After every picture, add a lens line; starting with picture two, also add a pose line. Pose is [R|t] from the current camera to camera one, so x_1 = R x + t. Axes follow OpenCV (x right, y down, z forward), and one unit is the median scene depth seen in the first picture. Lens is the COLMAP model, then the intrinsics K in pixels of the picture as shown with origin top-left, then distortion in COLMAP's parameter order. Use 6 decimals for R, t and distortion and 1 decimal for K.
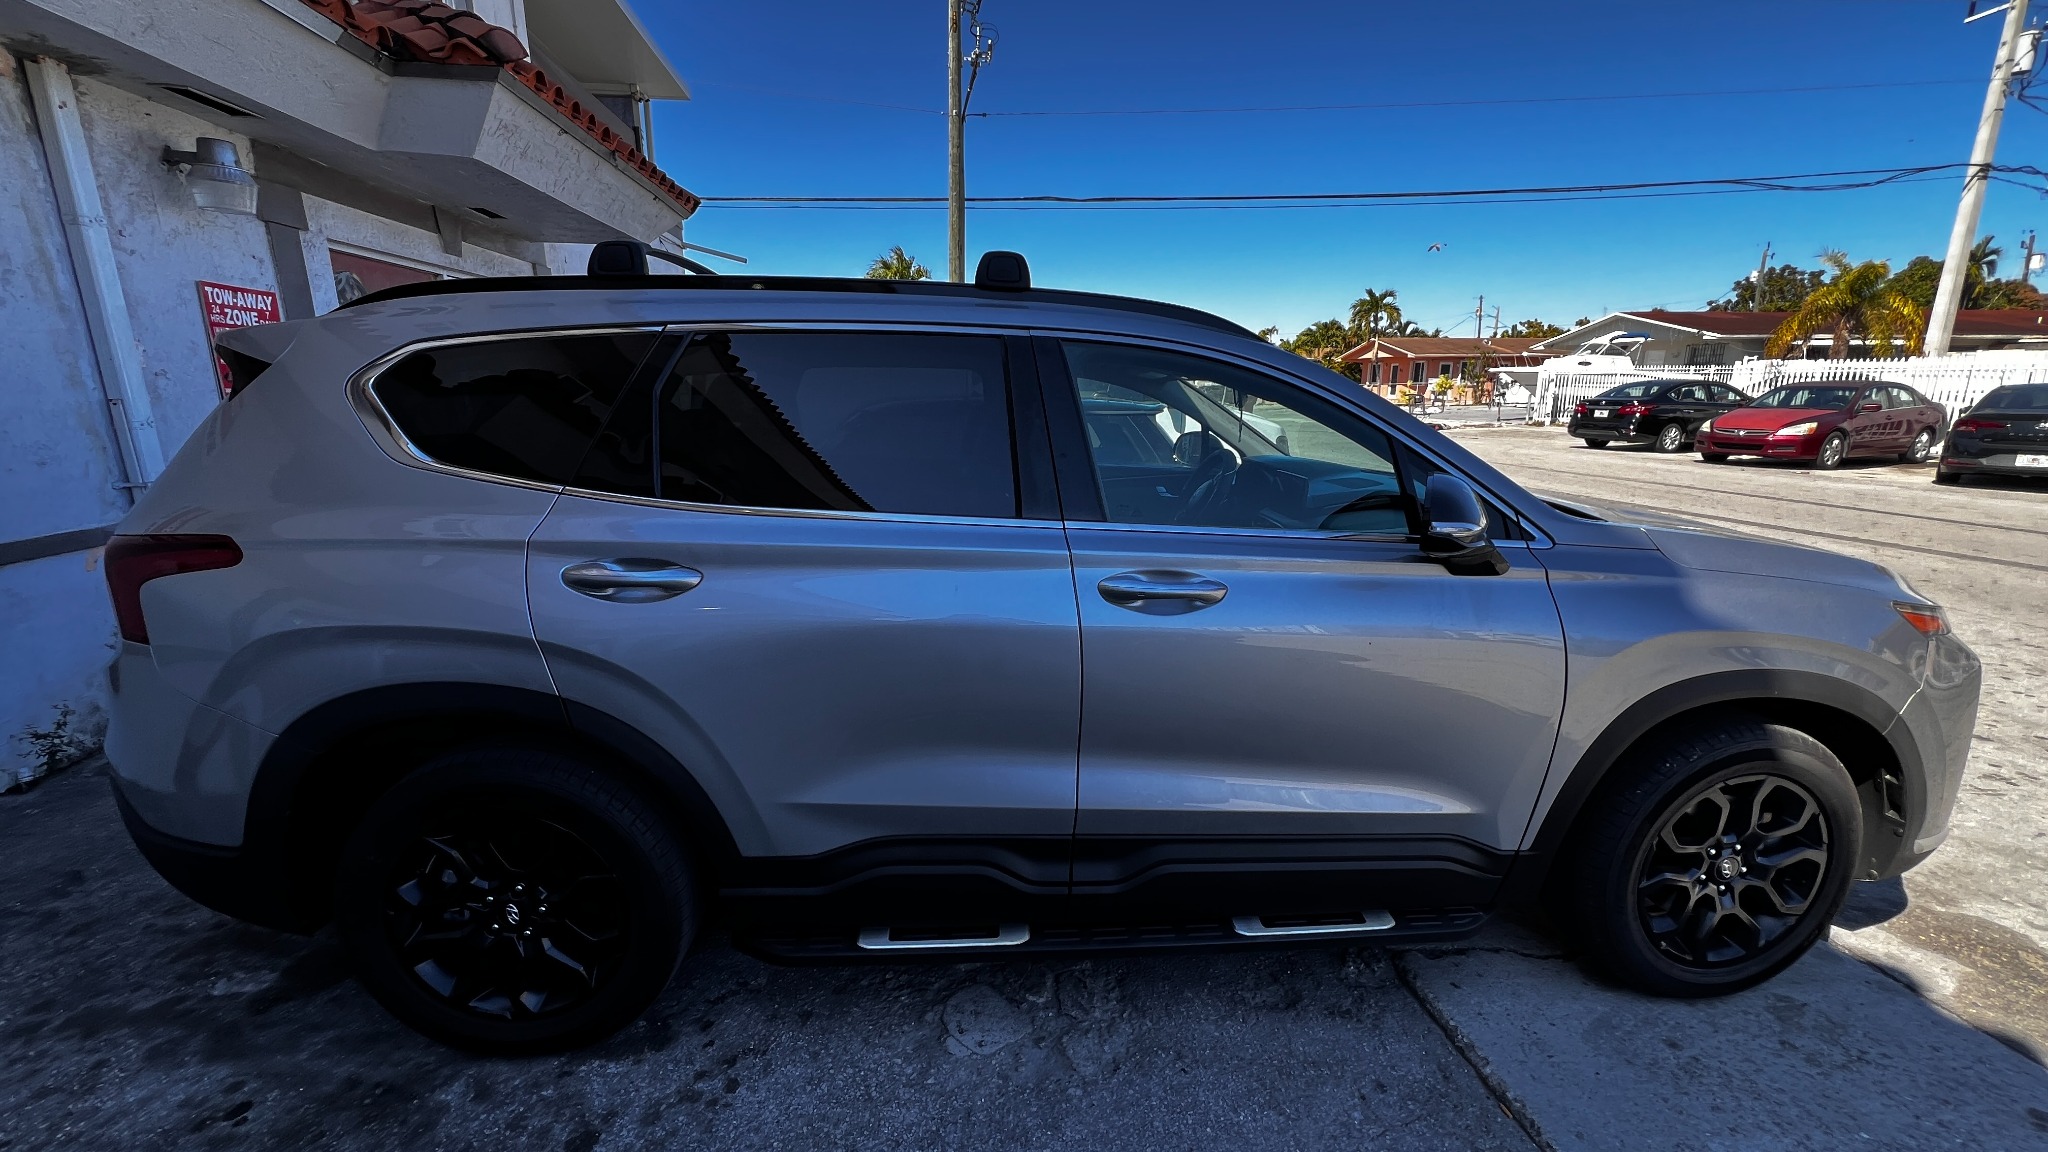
lens RADIAL K [[810.7, 0, 1021.4], [0, 810.7, 576.3], [0, 0, 1]] dist [-0.002494, -0.000172]
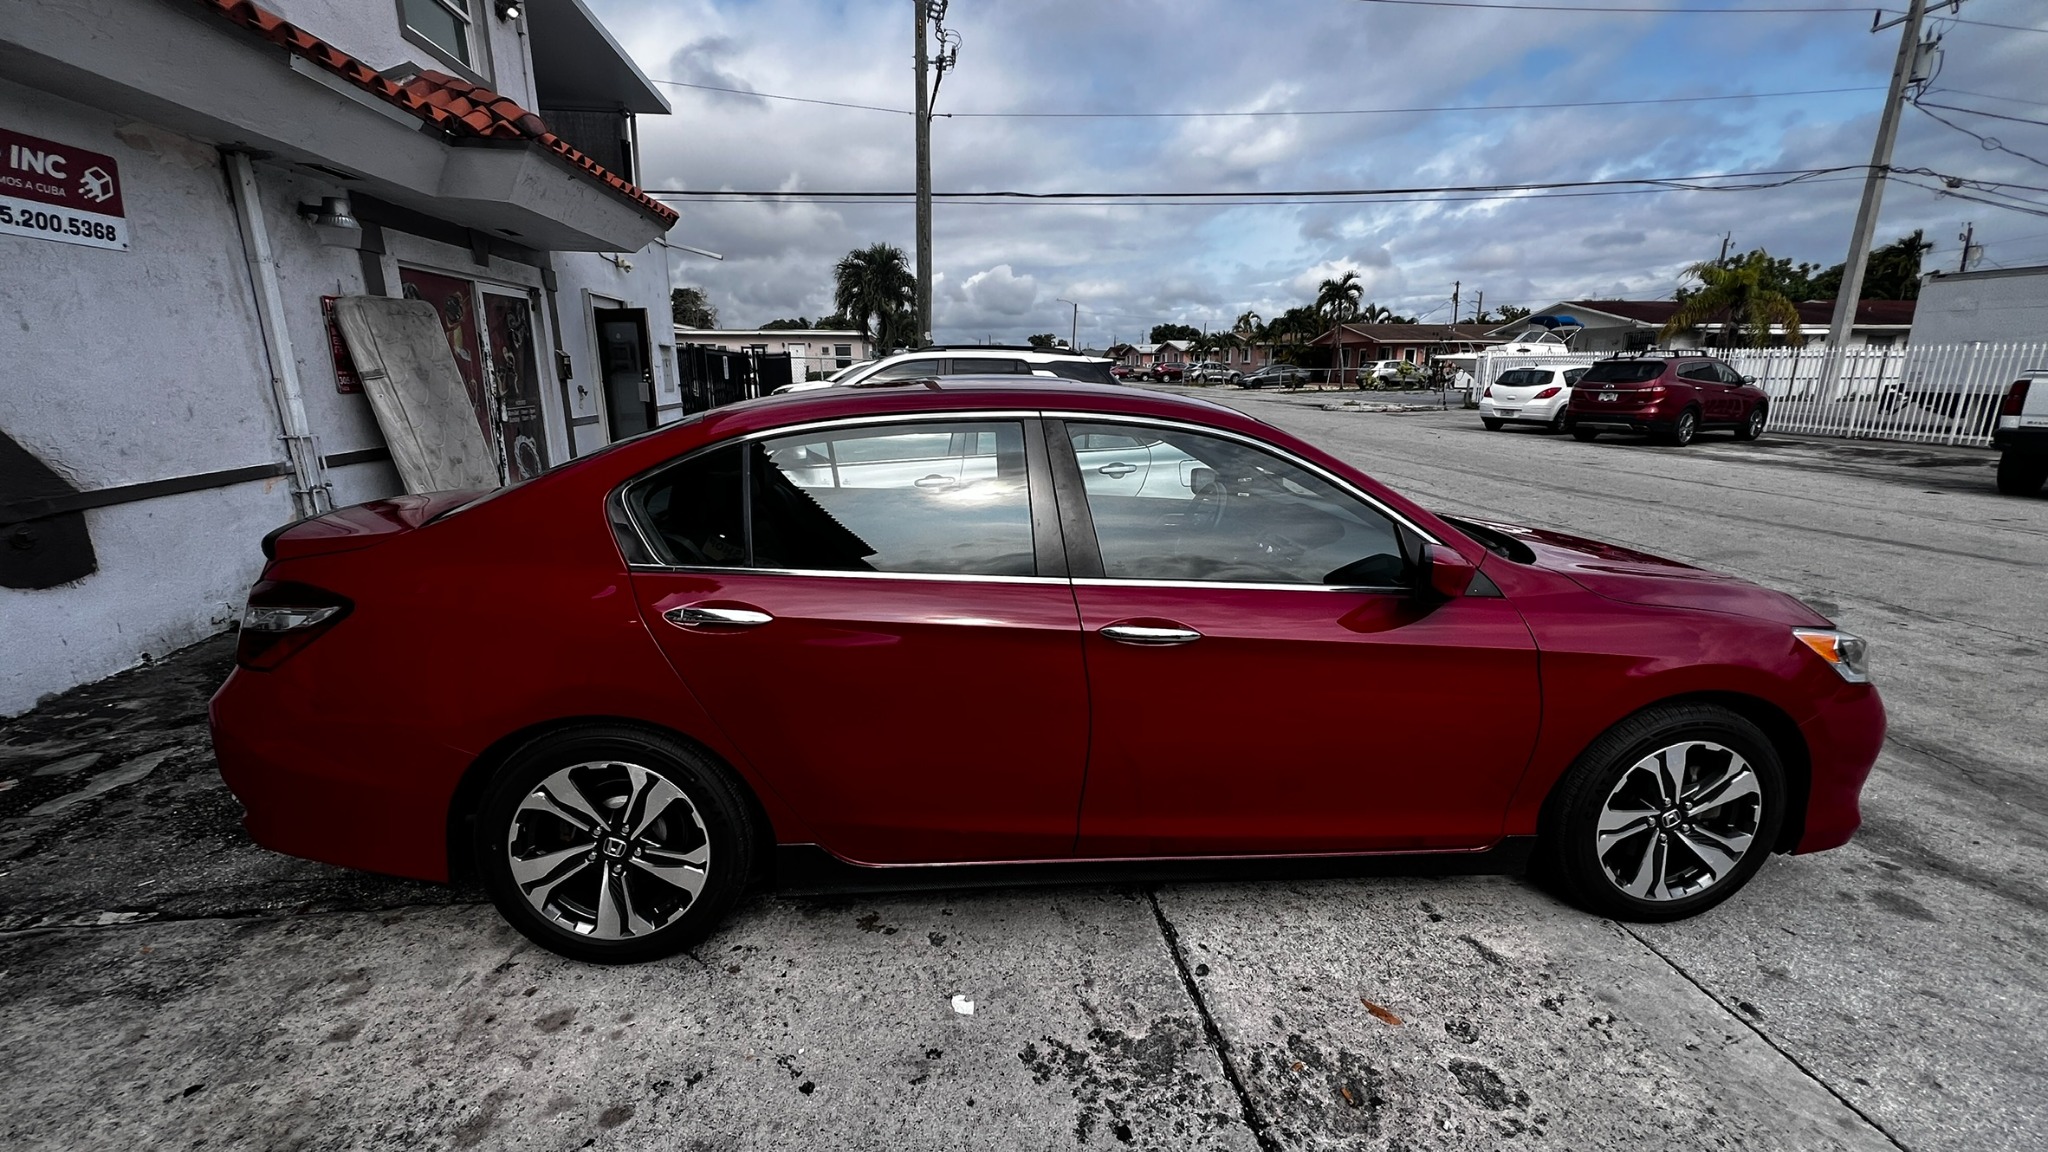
lens RADIAL K [[810.7, 0, 1026.2], [0, 810.7, 577.9], [0, 0, 1]] dist [-0.002494, -0.000172]
pose [[0.999854, -0.000654, 0.017101, 0.180169], [0.000285, 0.999768, 0.021551, 0.091568], [-0.017111, -0.021543, 0.999621, -0.411439]]
